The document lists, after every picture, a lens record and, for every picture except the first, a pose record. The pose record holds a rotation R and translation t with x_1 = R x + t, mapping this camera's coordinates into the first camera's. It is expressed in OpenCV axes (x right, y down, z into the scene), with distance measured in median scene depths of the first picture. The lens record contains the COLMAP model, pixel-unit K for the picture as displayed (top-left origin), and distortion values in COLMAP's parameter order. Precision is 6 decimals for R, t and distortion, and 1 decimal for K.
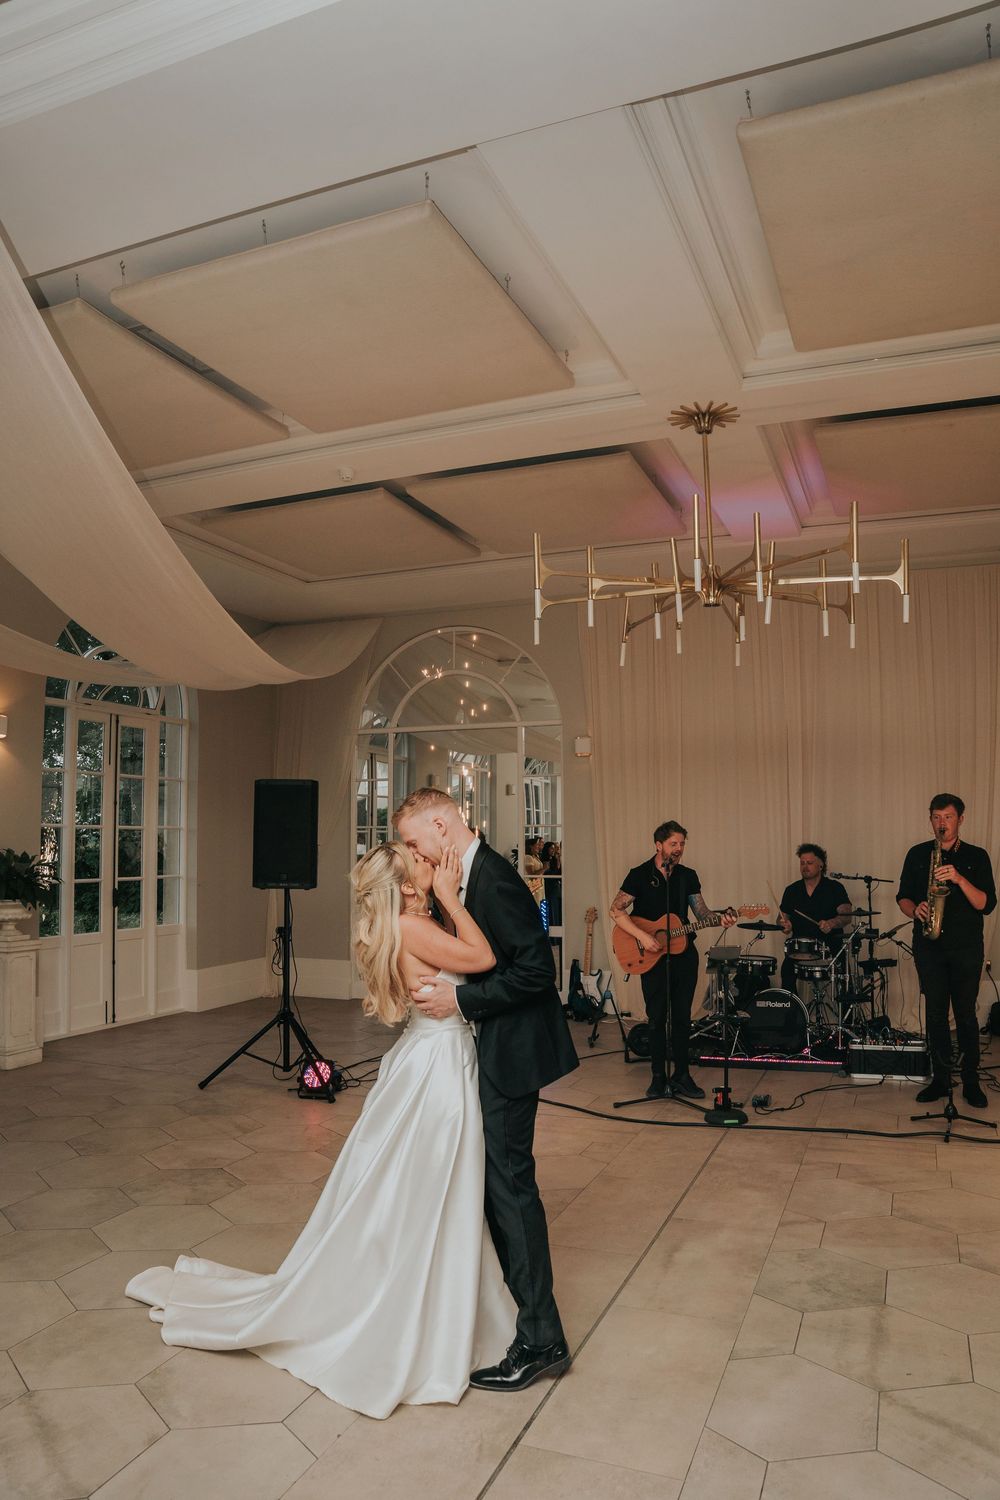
lens RADIAL K [[1041.1, 0, 500.0], [0, 1041.1, 750.0], [0, 0, 1]] dist [-0.177028, 0.127067]
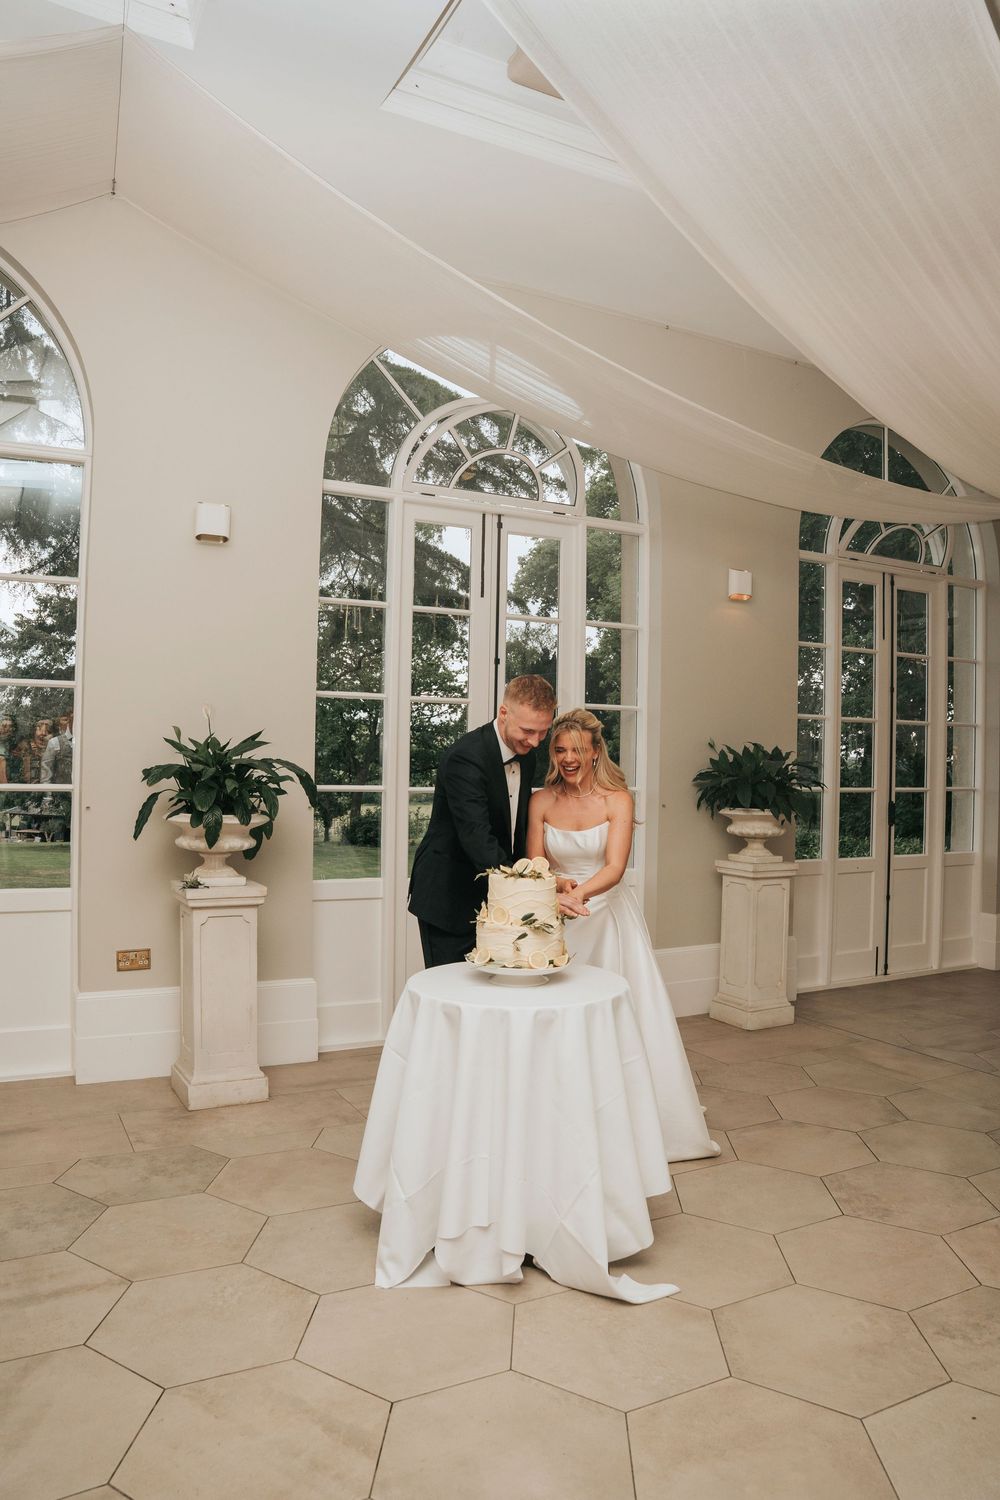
lens RADIAL K [[1041.1, 0, 500.0], [0, 1041.1, 750.0], [0, 0, 1]] dist [-0.177028, 0.127067]
pose [[0.758635, 0.017231, -0.651287, -0.106948], [0.032511, 0.997404, 0.064259, 0.039668], [0.650704, -0.069923, 0.756106, 0.235838]]
